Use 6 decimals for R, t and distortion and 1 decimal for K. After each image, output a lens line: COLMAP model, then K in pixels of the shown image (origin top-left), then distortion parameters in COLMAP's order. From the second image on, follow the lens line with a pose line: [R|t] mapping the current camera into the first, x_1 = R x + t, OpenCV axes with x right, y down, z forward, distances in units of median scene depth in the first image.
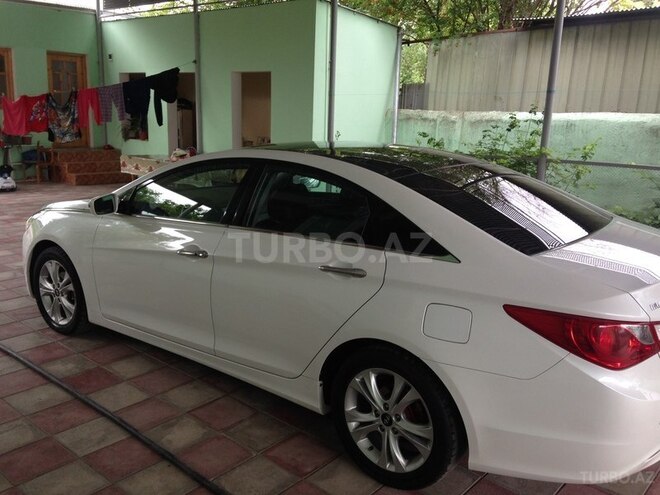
lens RADIAL K [[604.4, 0, 330.0], [0, 604.4, 247.5], [0, 0, 1]] dist [0.140869, -0.238551]
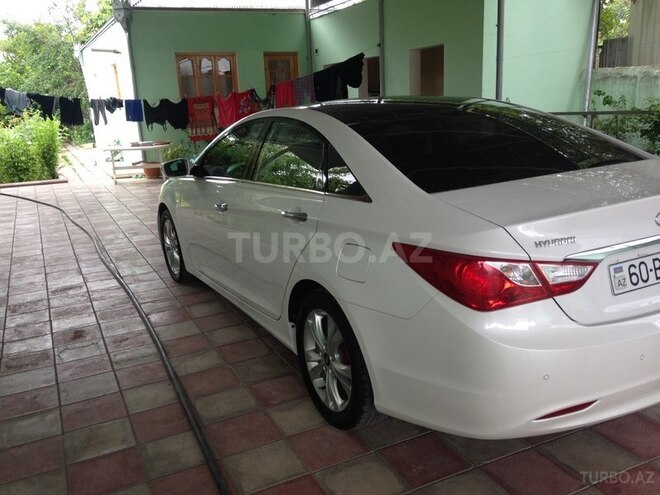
lens RADIAL K [[604.4, 0, 330.0], [0, 604.4, 247.5], [0, 0, 1]] dist [0.140869, -0.238551]
pose [[0.910521, 0.017676, -0.413086, 0.144274], [-0.010528, 0.999753, 0.019573, 0.020584], [0.413330, -0.013472, 0.910482, 0.021074]]
